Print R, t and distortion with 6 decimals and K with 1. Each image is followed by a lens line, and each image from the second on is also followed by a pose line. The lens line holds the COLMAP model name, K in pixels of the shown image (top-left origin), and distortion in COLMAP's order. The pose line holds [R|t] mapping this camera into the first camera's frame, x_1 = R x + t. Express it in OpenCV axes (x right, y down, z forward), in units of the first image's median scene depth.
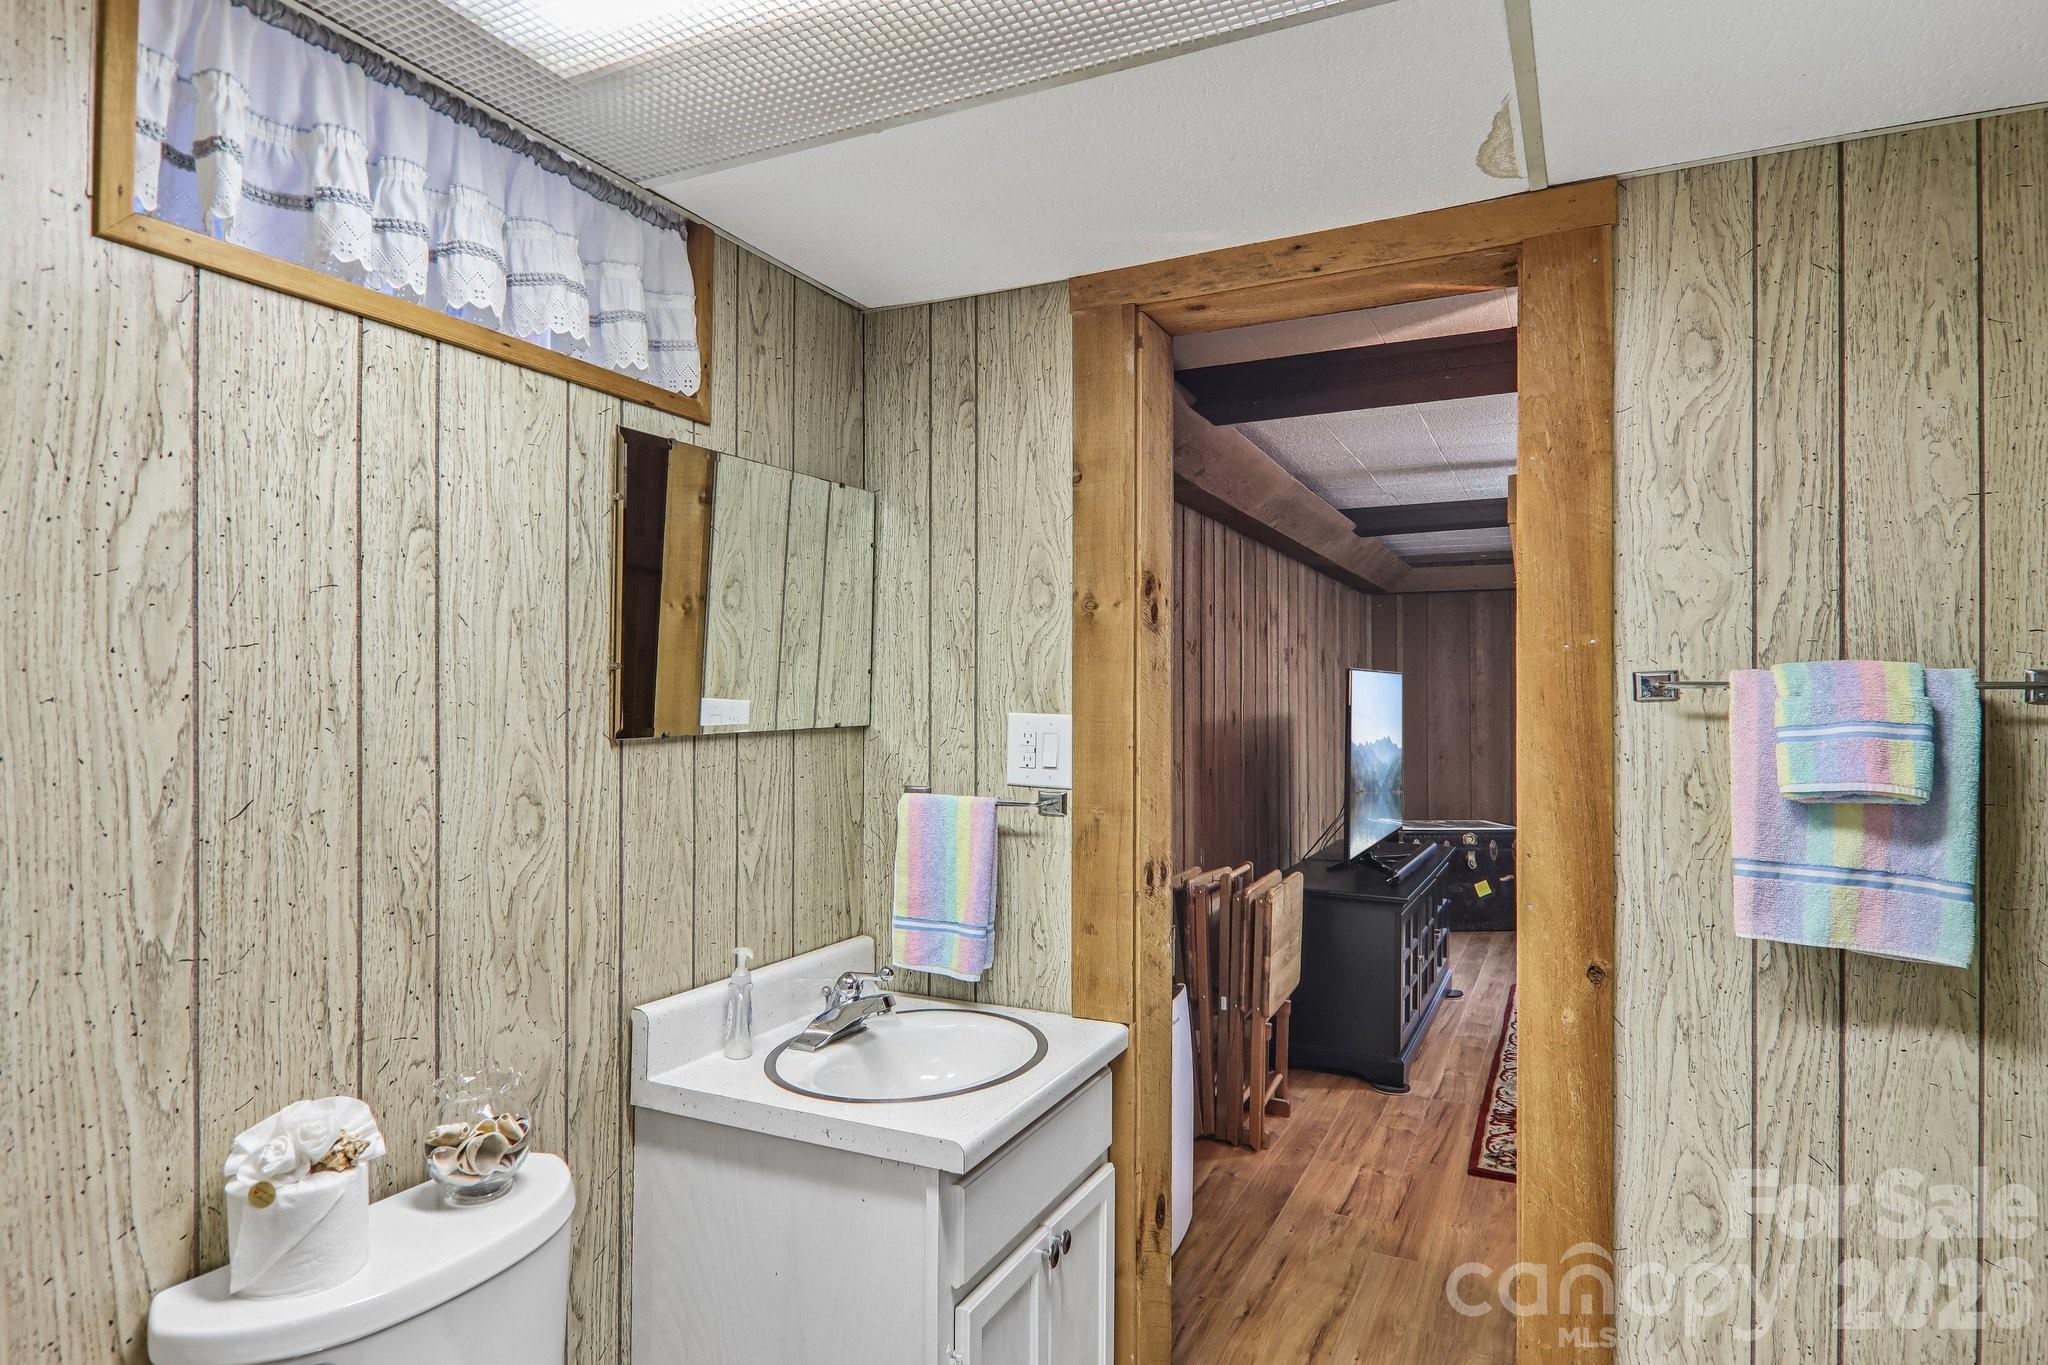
lens RADIAL K [[1141.8, 0, 1024.4], [0, 1141.8, 687.5], [0, 0, 1]] dist [0.016985, -0.018077]
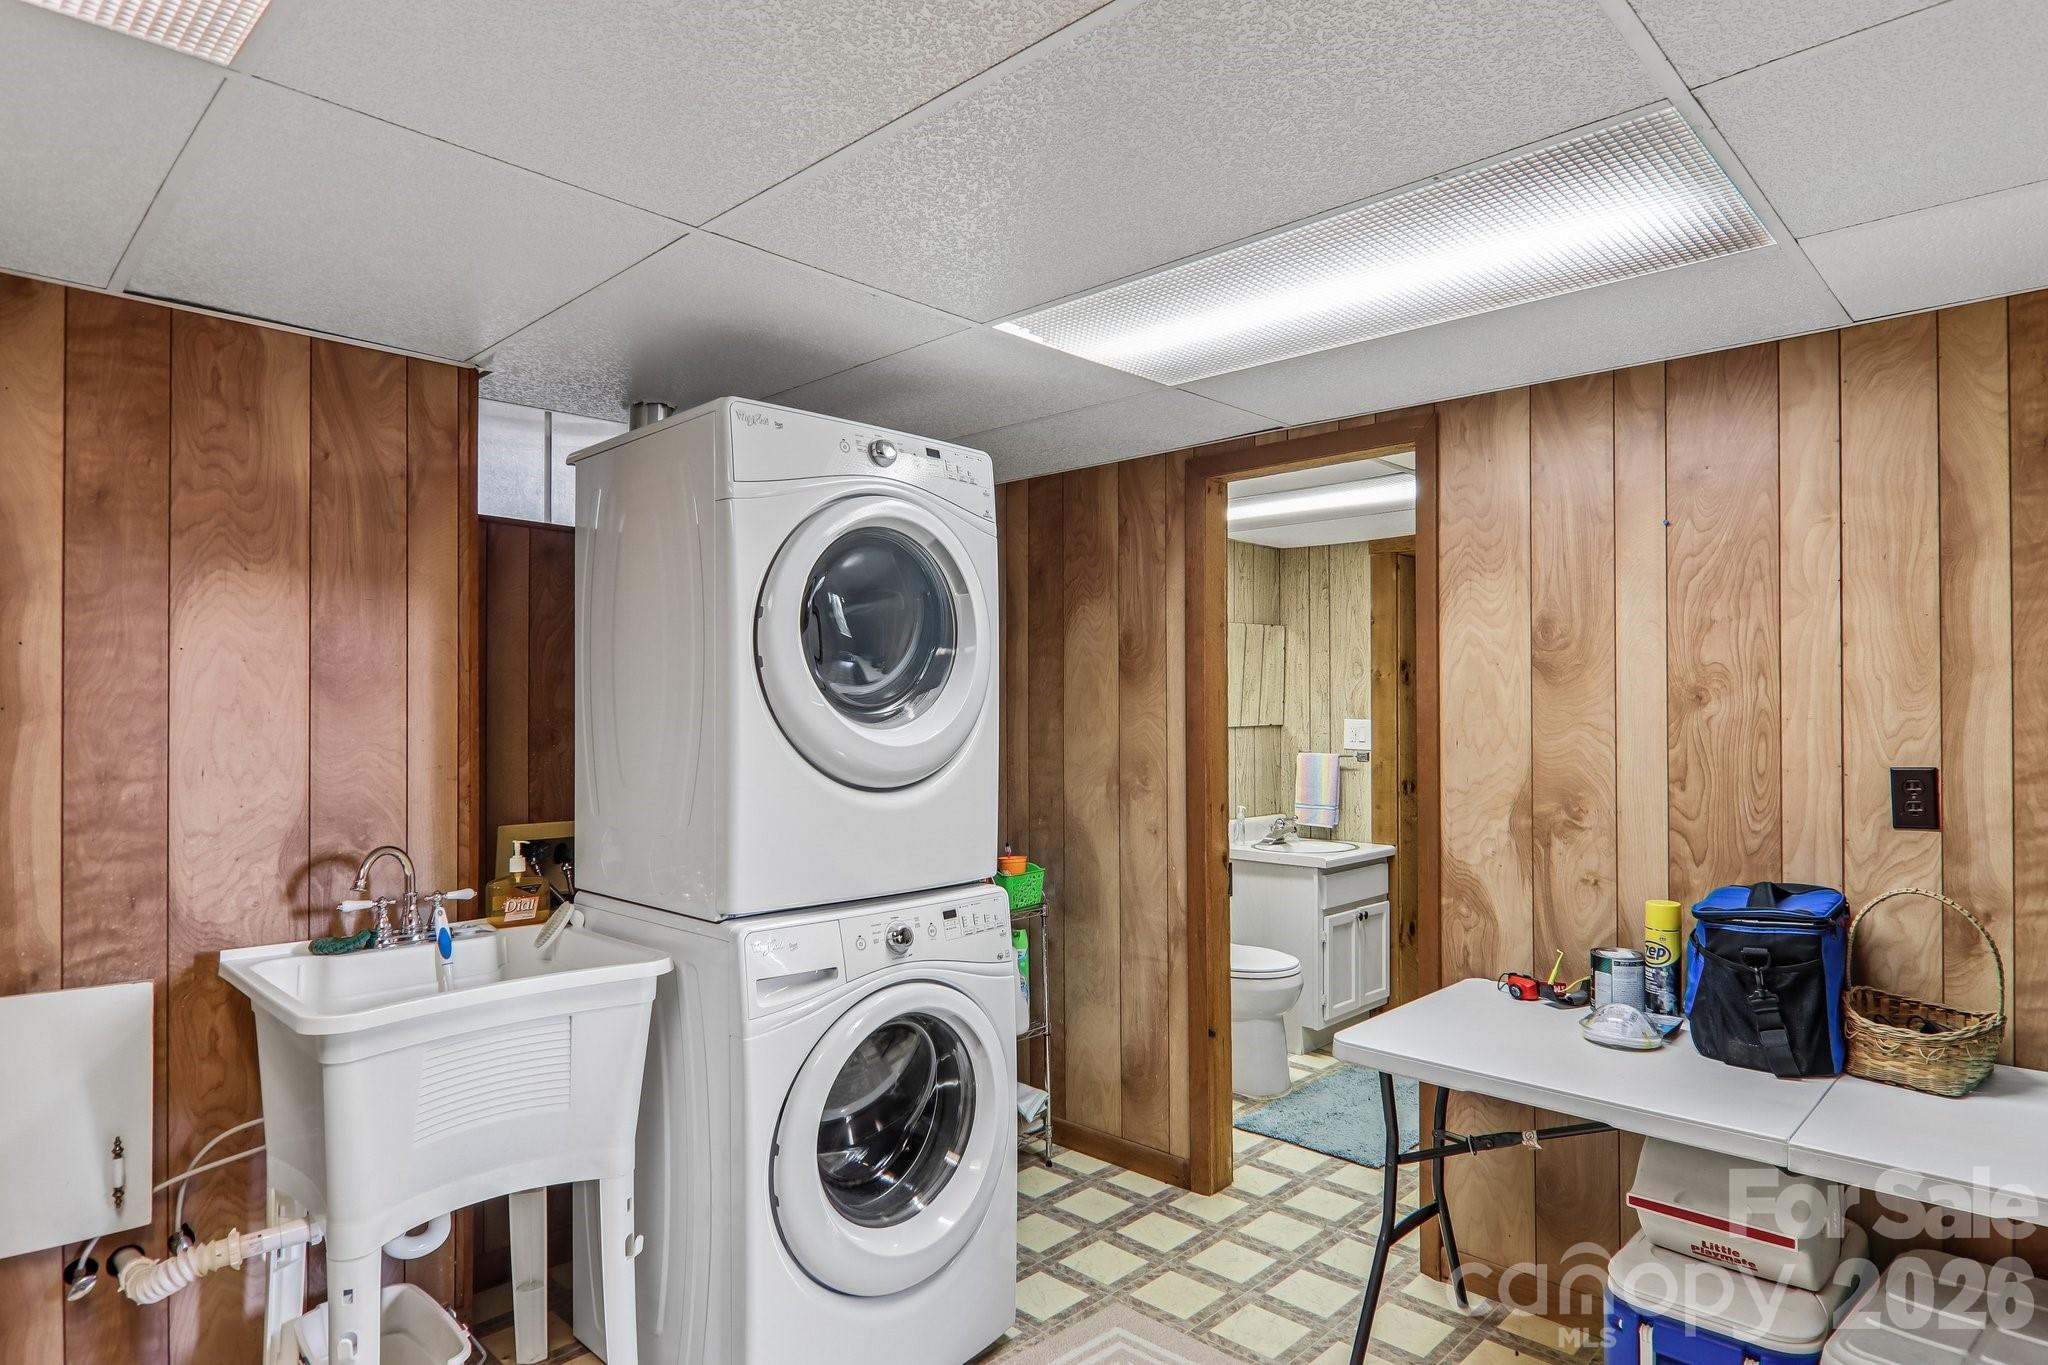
lens RADIAL K [[1141.8, 0, 1021.2], [0, 1141.8, 697.7], [0, 0, 1]] dist [0.016985, -0.018077]
pose [[0.952080, -0.008108, -0.305742, 0.073725], [0.006350, 0.999957, -0.006747, -0.010642], [0.305783, 0.004482, 0.952091, -1.471438]]
